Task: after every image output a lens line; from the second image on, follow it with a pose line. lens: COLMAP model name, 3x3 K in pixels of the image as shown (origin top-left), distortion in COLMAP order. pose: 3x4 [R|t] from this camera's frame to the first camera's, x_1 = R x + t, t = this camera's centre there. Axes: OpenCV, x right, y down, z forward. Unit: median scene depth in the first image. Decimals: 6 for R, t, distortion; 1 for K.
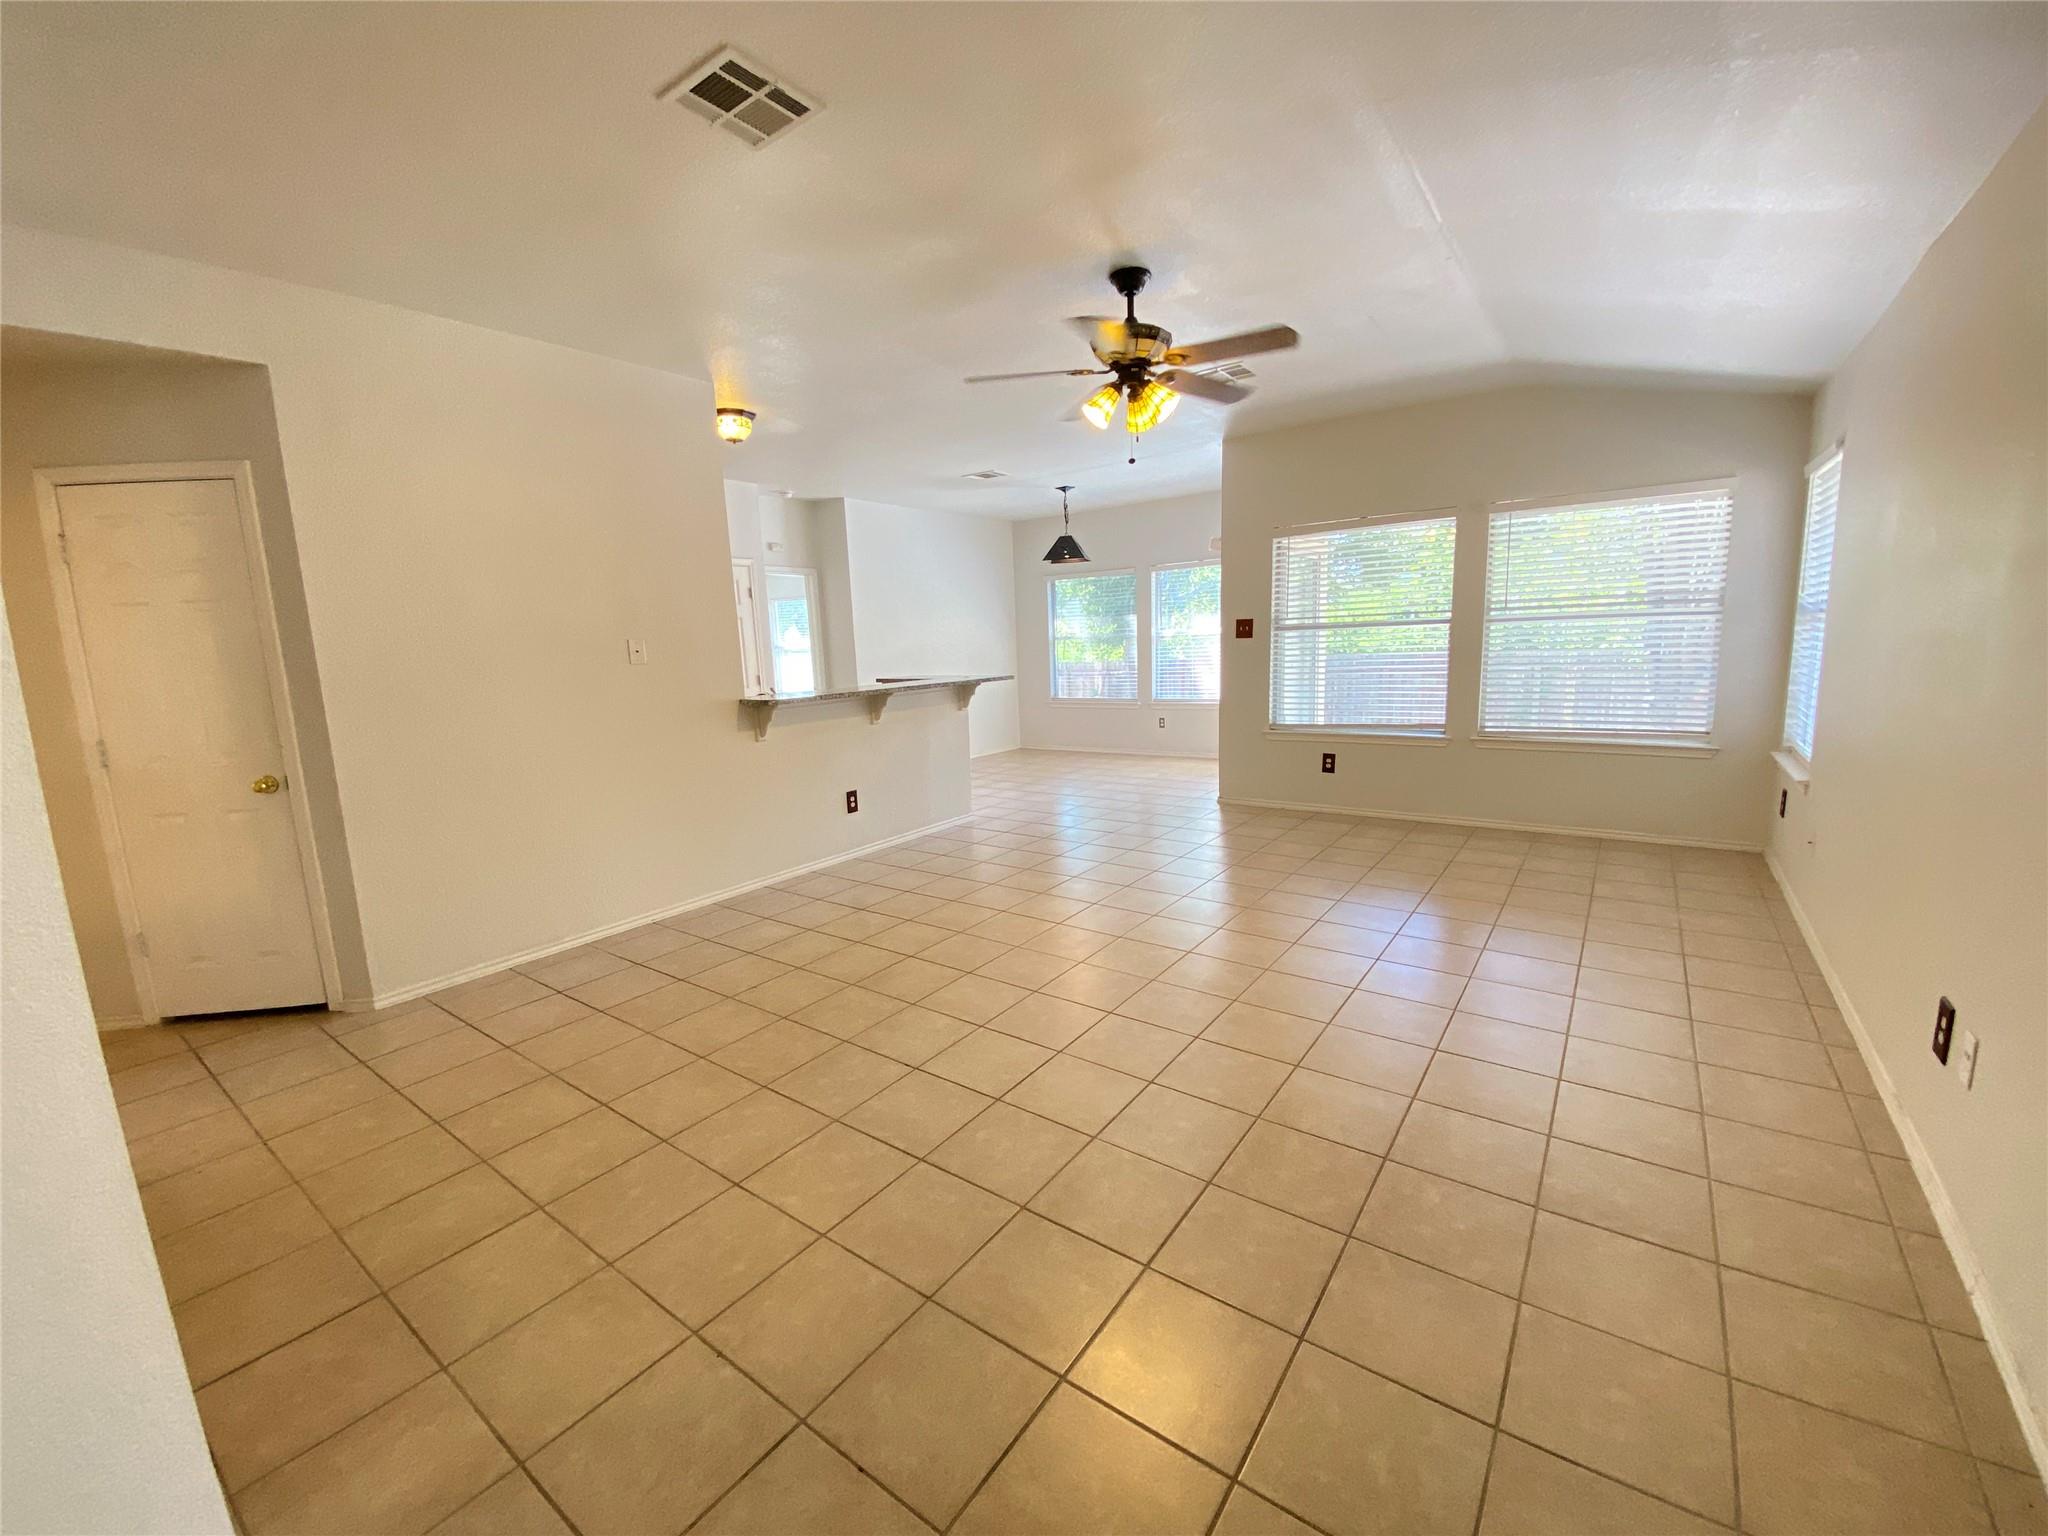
lens RADIAL K [[834.5, 0, 1023.3], [0, 834.5, 762.4], [0, 0, 1]] dist [0.002327, 0.000045]
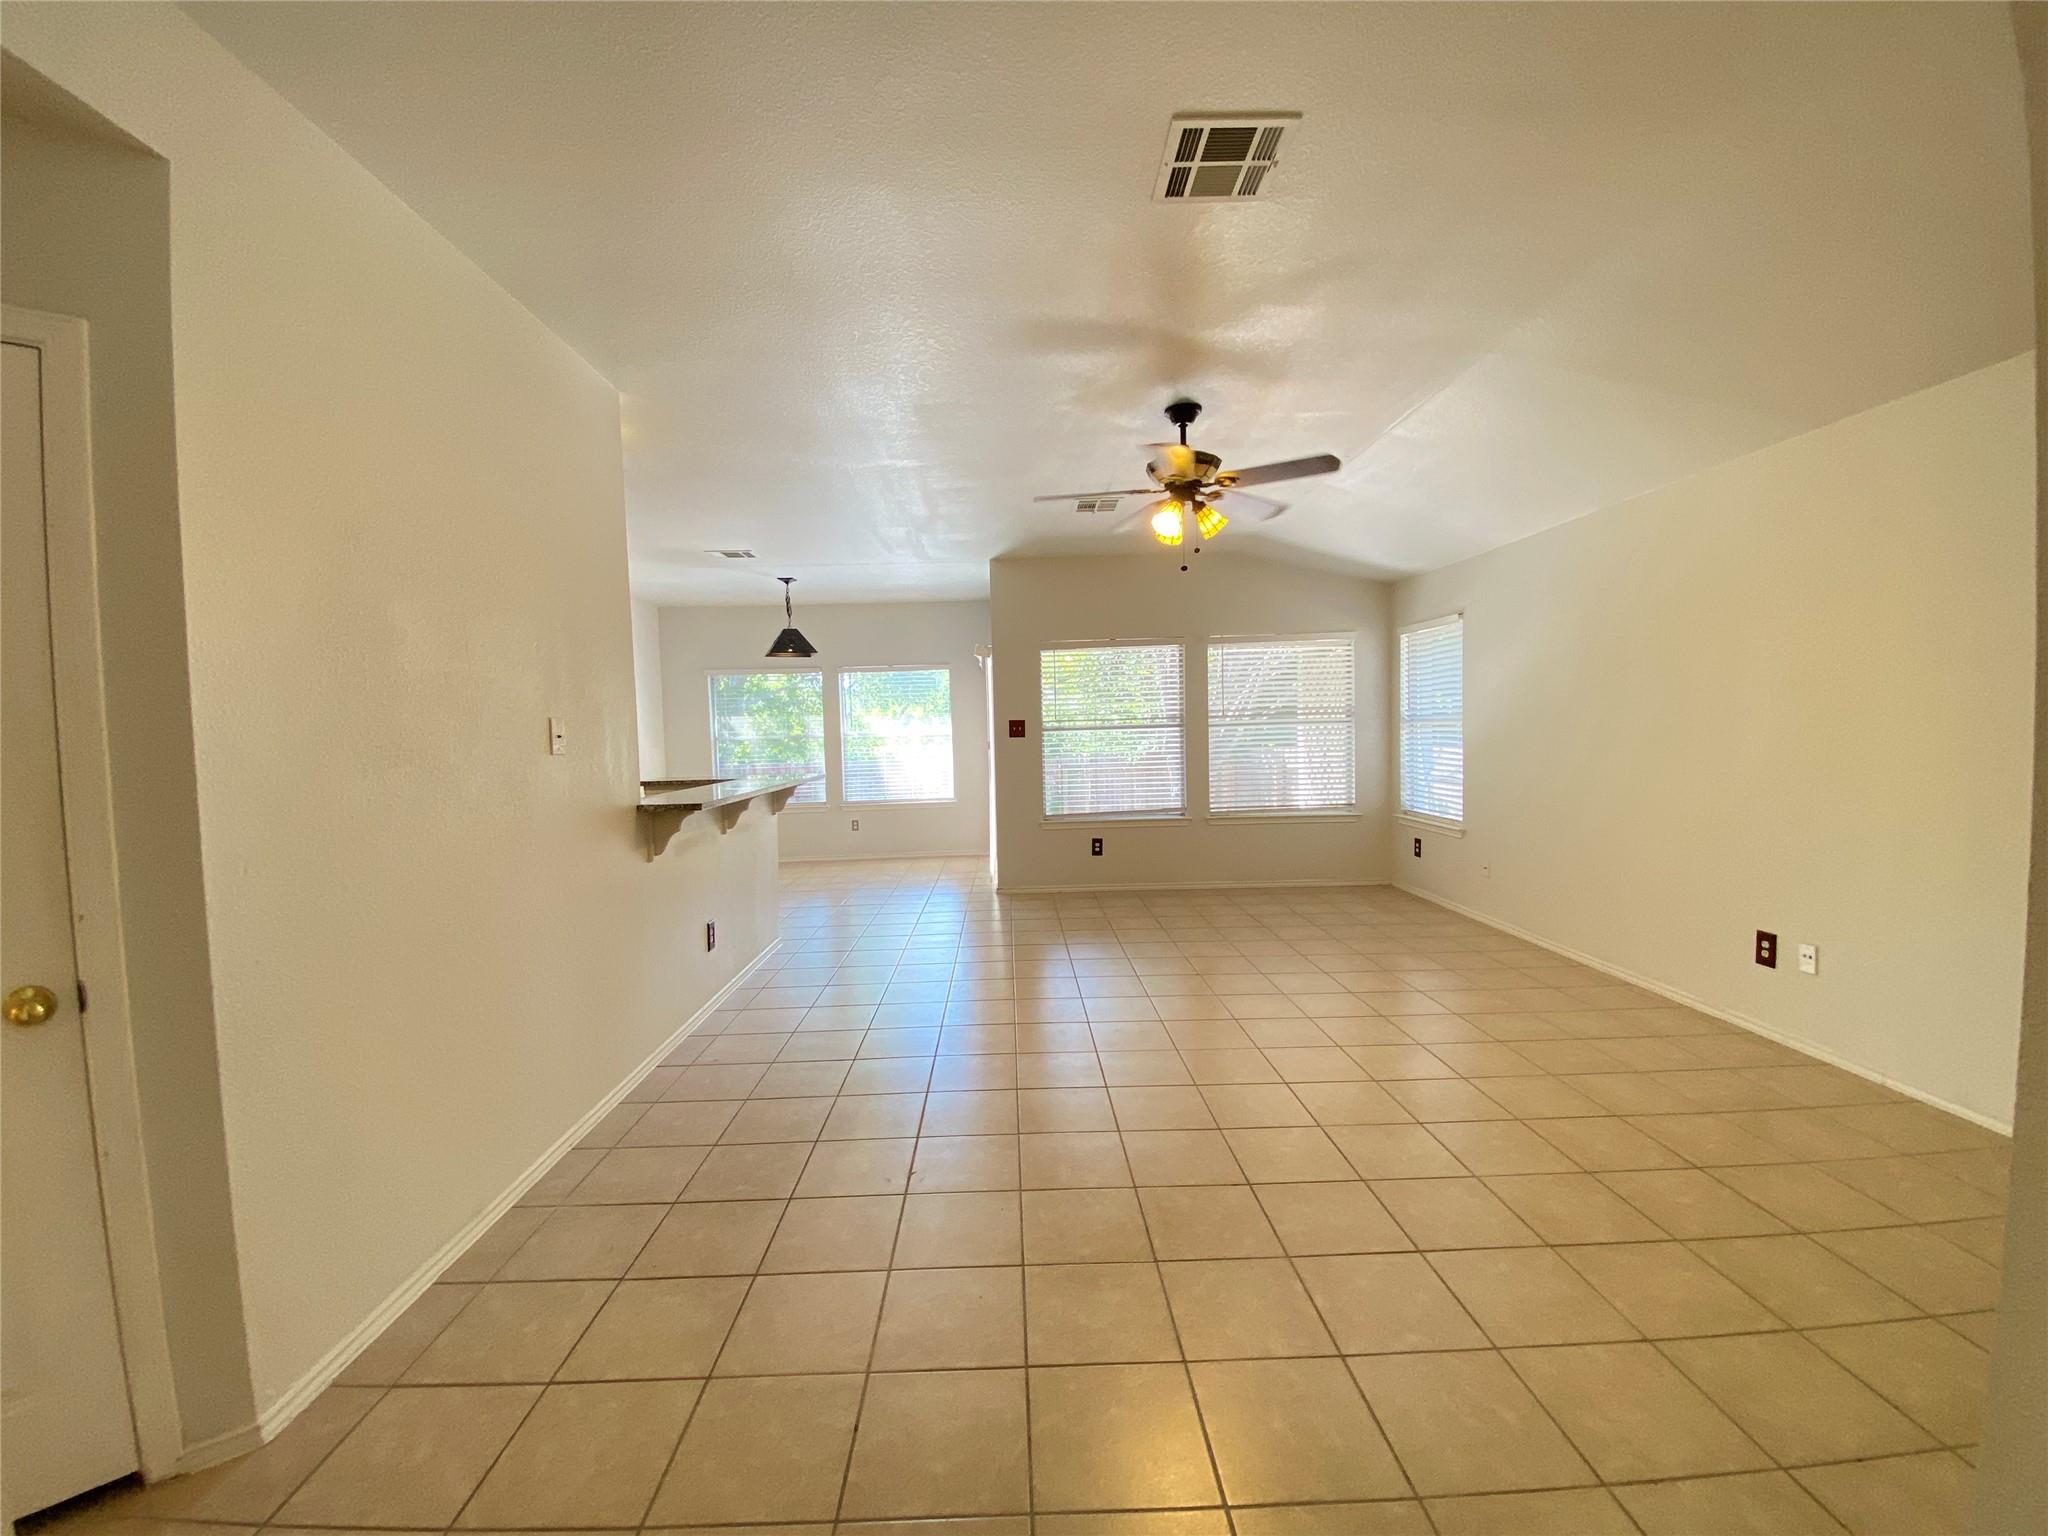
lens RADIAL K [[818.6, 0, 1014.8], [0, 818.6, 771.3], [0, 0, 1]] dist [0.008092, -0.015814]
pose [[0.794002, -0.011209, 0.607812, -0.391448], [0.083649, 0.992334, -0.090974, -0.009156], [-0.602133, 0.123076, 0.788852, 0.175206]]
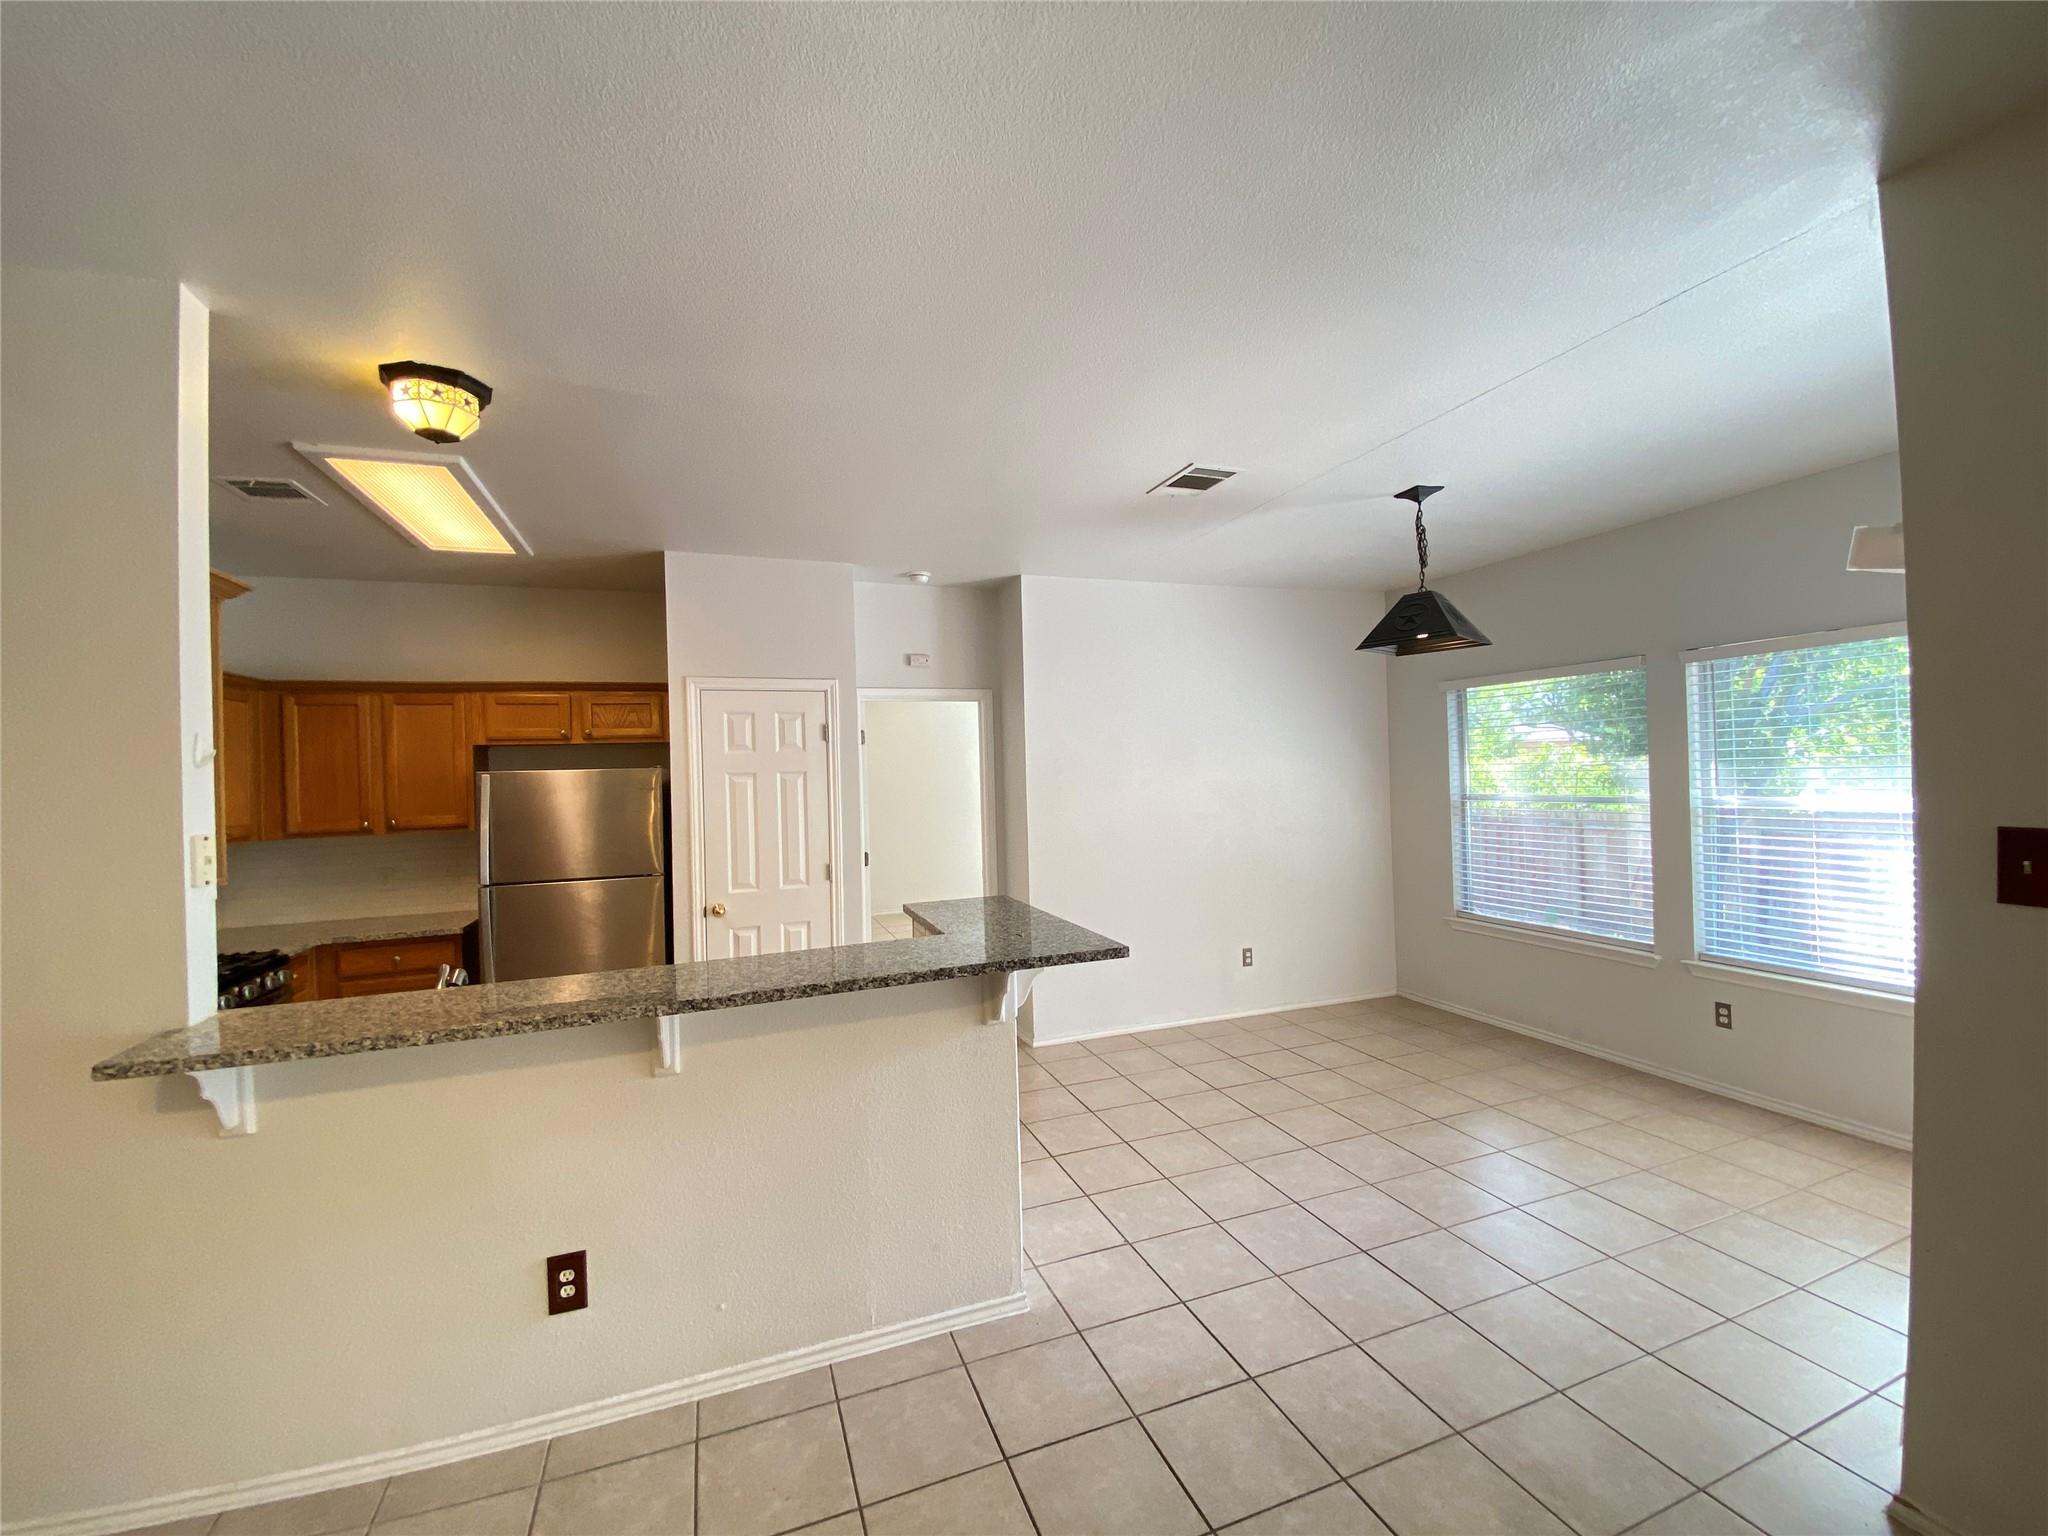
lens RADIAL K [[842.4, 0, 1010.0], [0, 842.4, 768.1], [0, 0, 1]] dist [0.020398, -0.017169]
pose [[0.831318, 0.009749, -0.555711, 0.155671], [-0.084033, 0.990557, -0.108333, -0.140947], [0.549407, 0.136757, 0.824287, 0.655021]]
